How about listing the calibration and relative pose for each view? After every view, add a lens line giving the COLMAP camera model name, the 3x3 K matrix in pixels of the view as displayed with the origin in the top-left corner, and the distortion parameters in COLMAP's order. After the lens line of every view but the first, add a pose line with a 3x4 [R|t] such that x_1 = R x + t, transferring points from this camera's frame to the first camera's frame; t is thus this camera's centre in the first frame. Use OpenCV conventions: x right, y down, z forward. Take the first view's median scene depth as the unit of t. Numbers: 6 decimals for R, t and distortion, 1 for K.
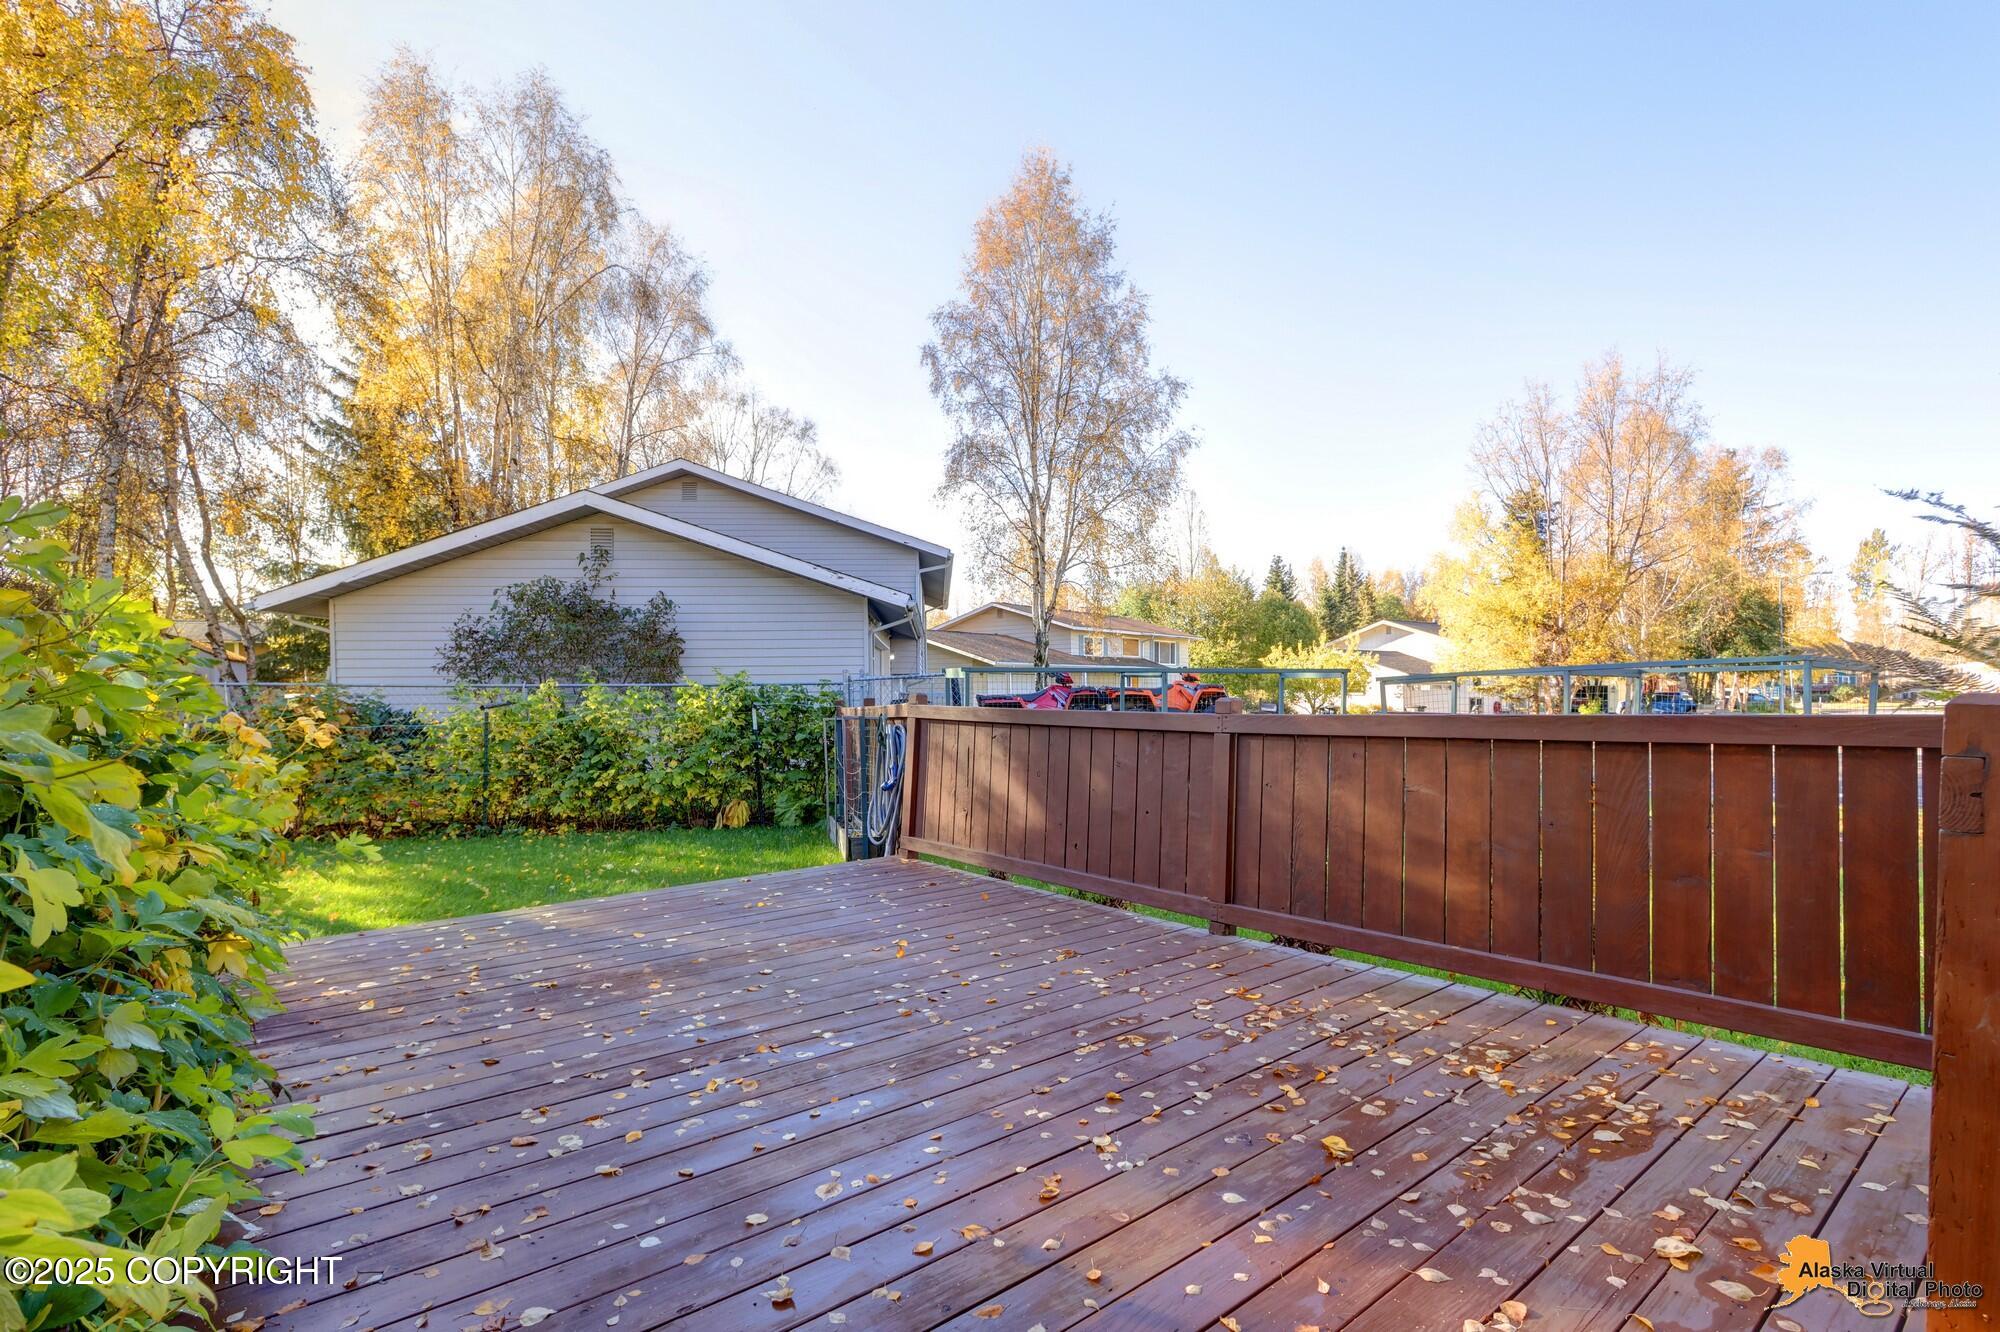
lens RADIAL K [[958.5, 0, 1002.2], [0, 958.5, 715.3], [0, 0, 1]] dist [0.001774, 0.000096]
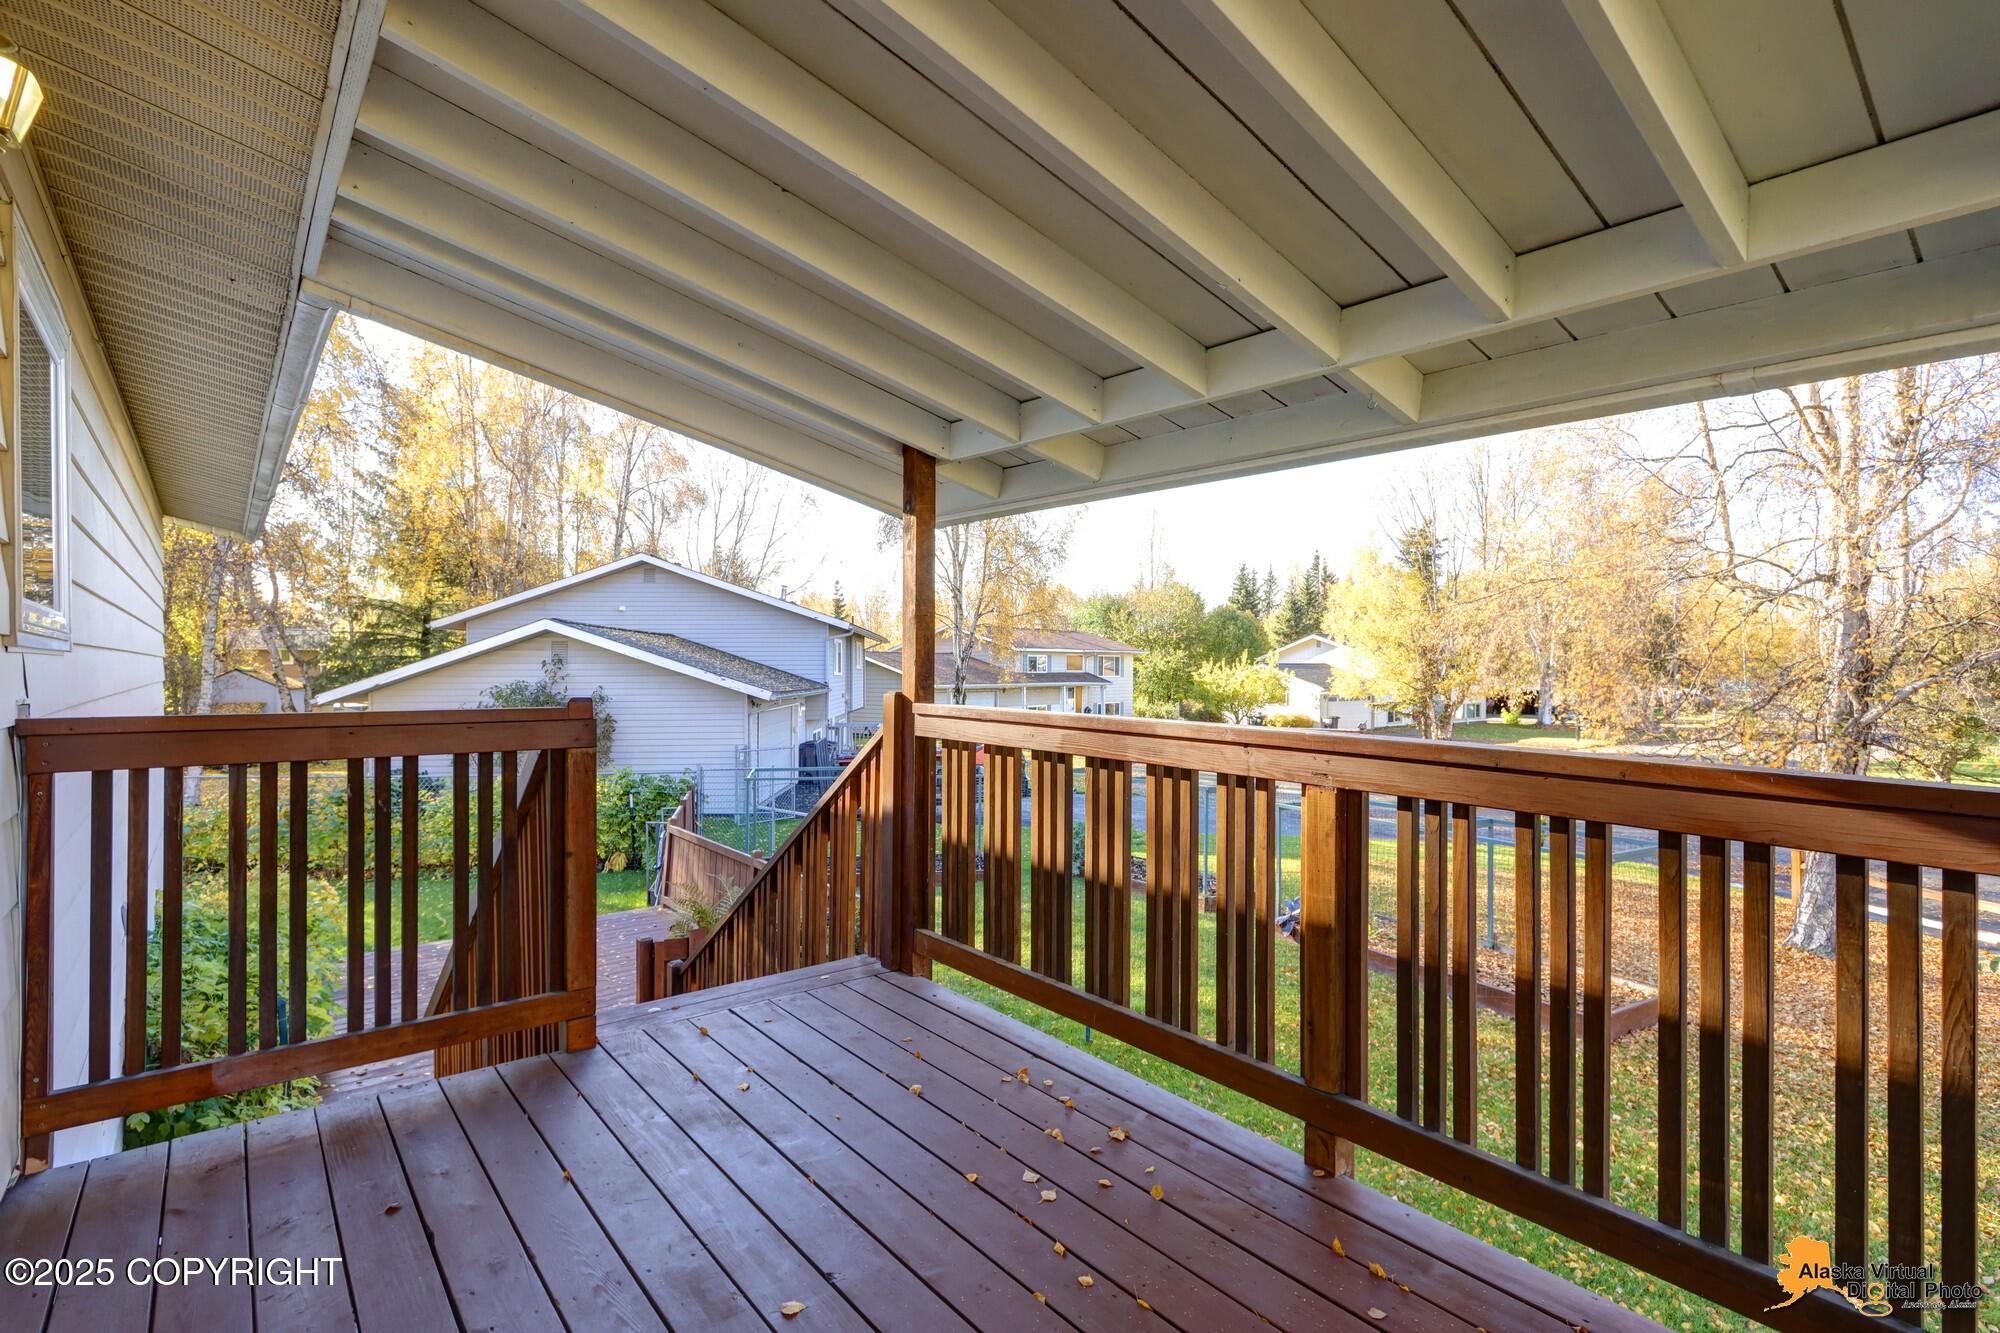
lens RADIAL K [[946.5, 0, 998.2], [0, 946.5, 679.1], [0, 0, 1]] dist [-0.000319, -0.001116]
pose [[0.999553, 0.000727, -0.029895, 0.163456], [-0.001212, 0.999868, -0.016226, -0.071795], [0.029880, 0.016255, 0.999421, -0.224369]]
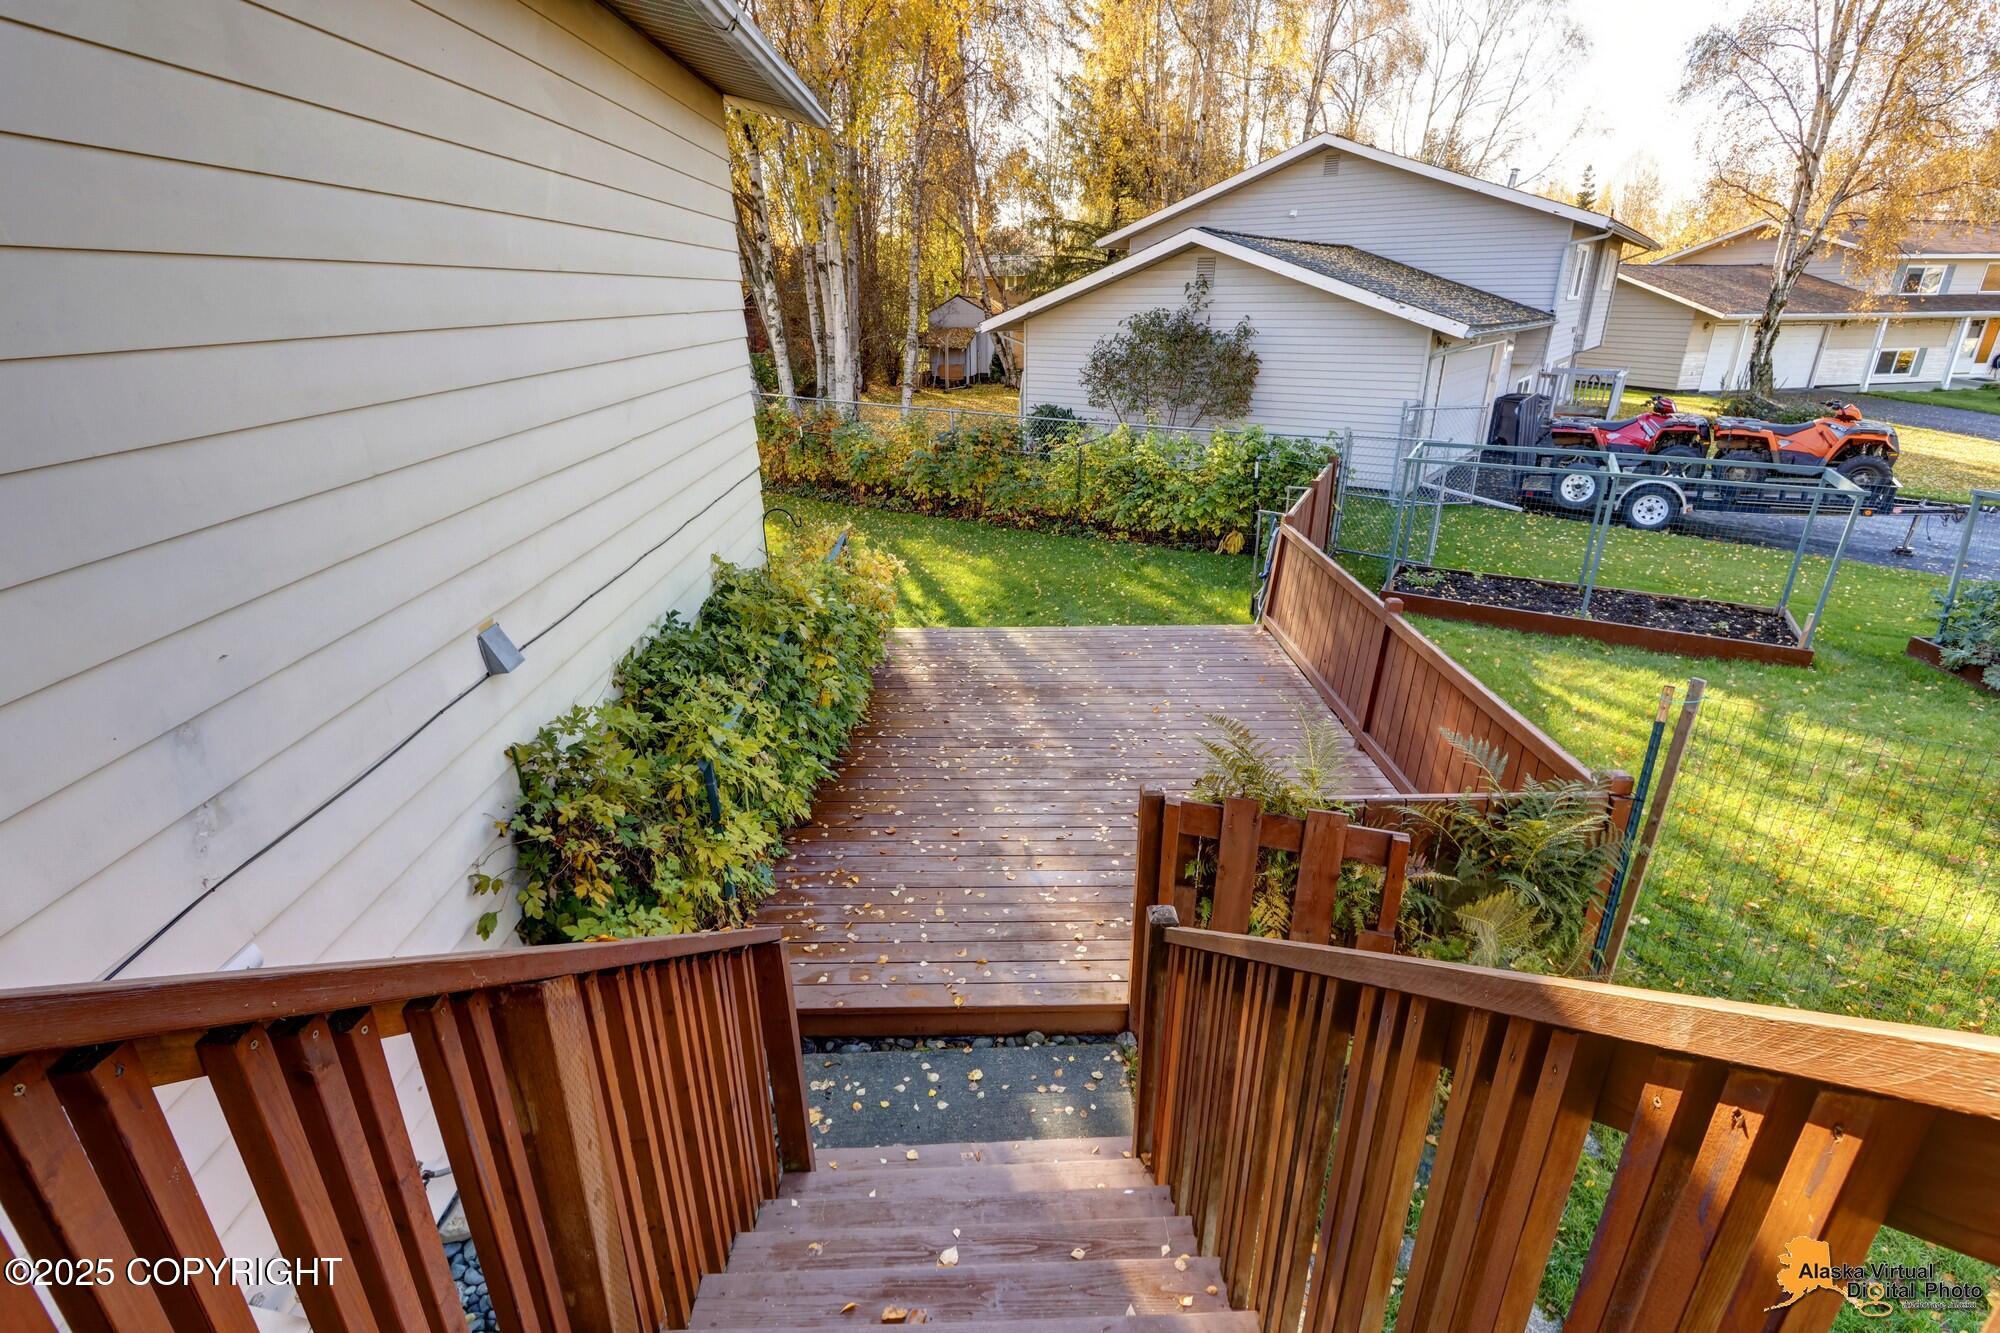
lens RADIAL K [[946.5, 0, 998.2], [0, 946.5, 679.1], [0, 0, 1]] dist [-0.000319, -0.001116]
pose [[0.763369, 0.238902, -0.600161, 0.124932], [-0.010837, 0.933702, 0.357888, -0.076274], [0.645871, -0.266697, 0.715348, -0.078276]]
